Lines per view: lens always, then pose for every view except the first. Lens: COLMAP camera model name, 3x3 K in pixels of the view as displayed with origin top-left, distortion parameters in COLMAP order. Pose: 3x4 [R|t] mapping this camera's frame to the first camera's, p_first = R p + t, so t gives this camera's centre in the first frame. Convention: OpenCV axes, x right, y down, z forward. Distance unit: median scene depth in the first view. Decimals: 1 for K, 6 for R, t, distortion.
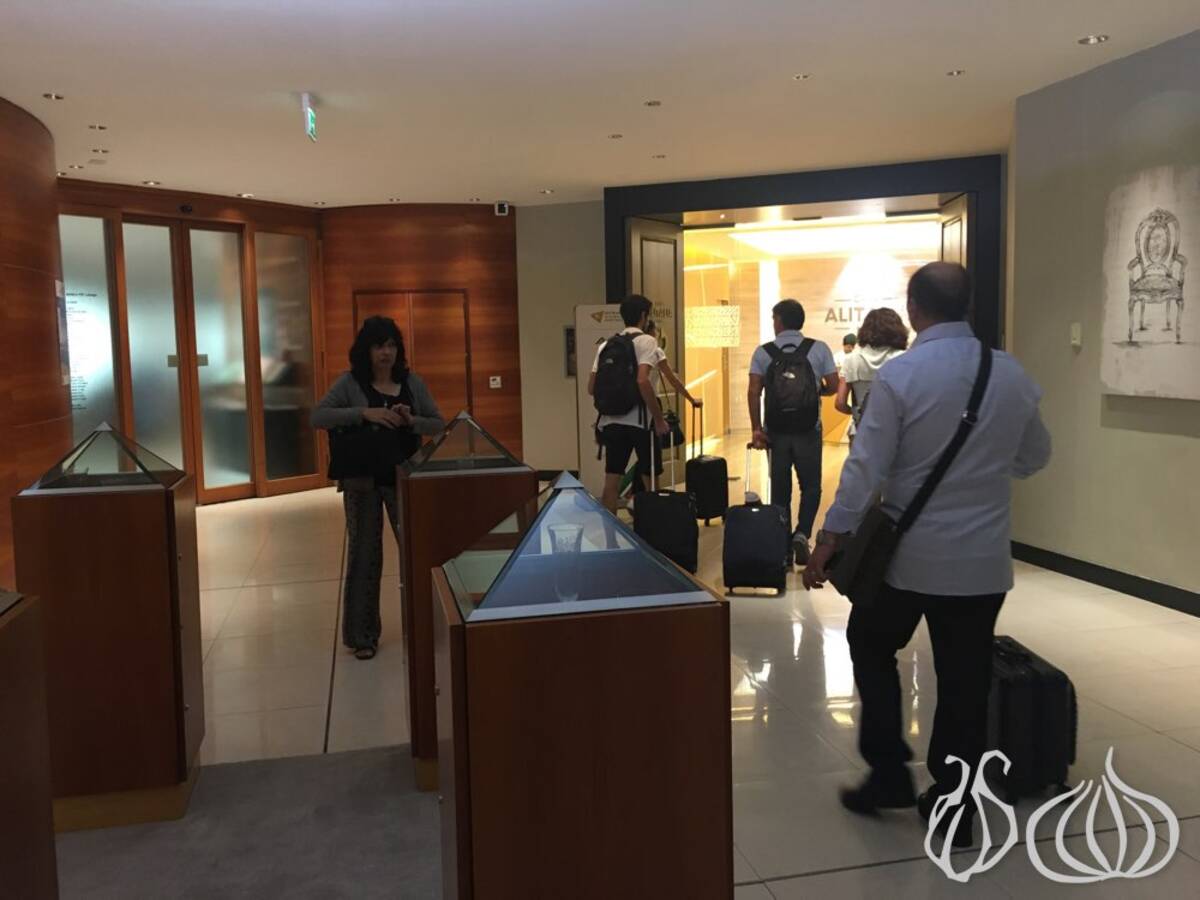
lens RADIAL K [[1071.5, 0, 600.0], [0, 1071.5, 450.0], [0, 0, 1]] dist [0.068318, -0.123482]
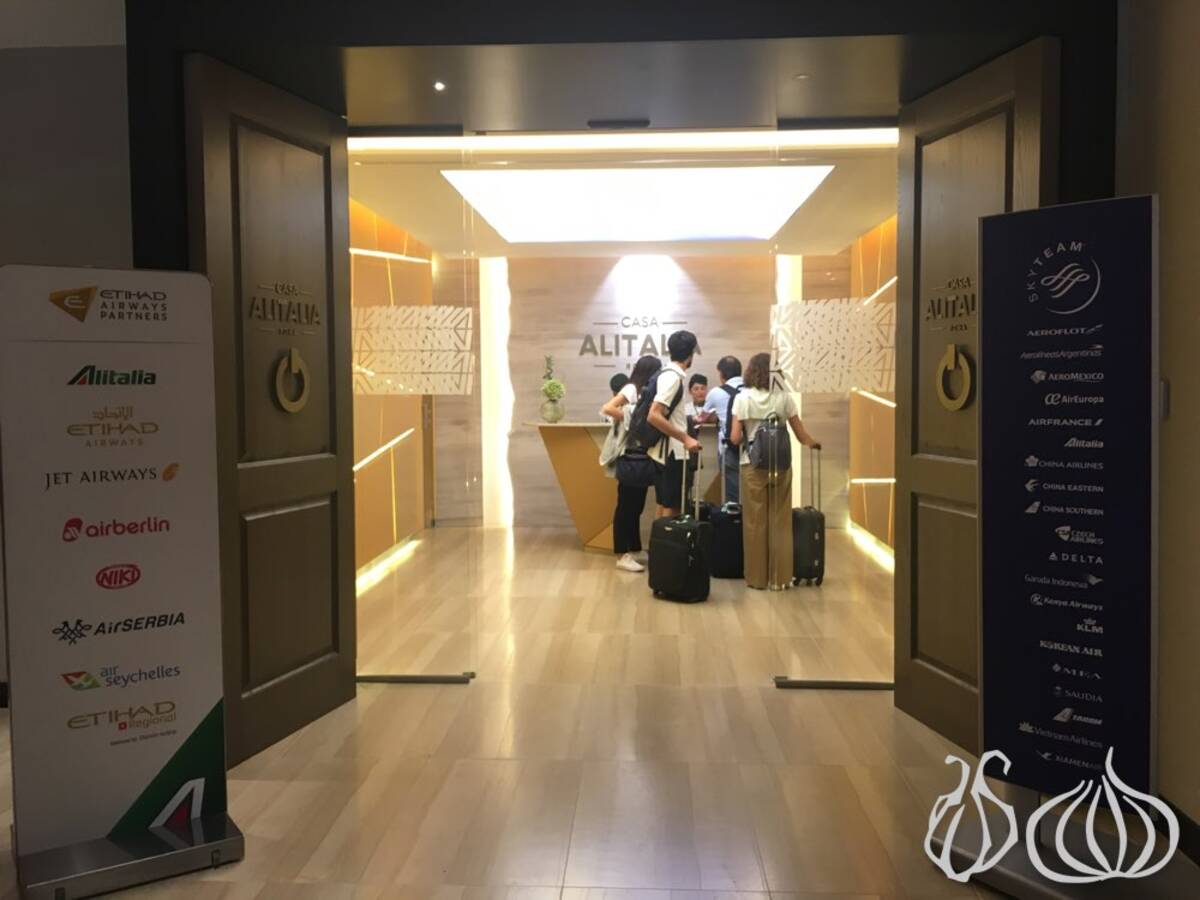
lens RADIAL K [[1071.5, 0, 600.0], [0, 1071.5, 450.0], [0, 0, 1]] dist [0.068318, -0.123482]
pose [[0.958433, 0.001932, 0.285311, 0.075610], [0.008229, 0.999374, -0.034411, -0.085246], [-0.285199, 0.035328, 0.957817, 0.820334]]
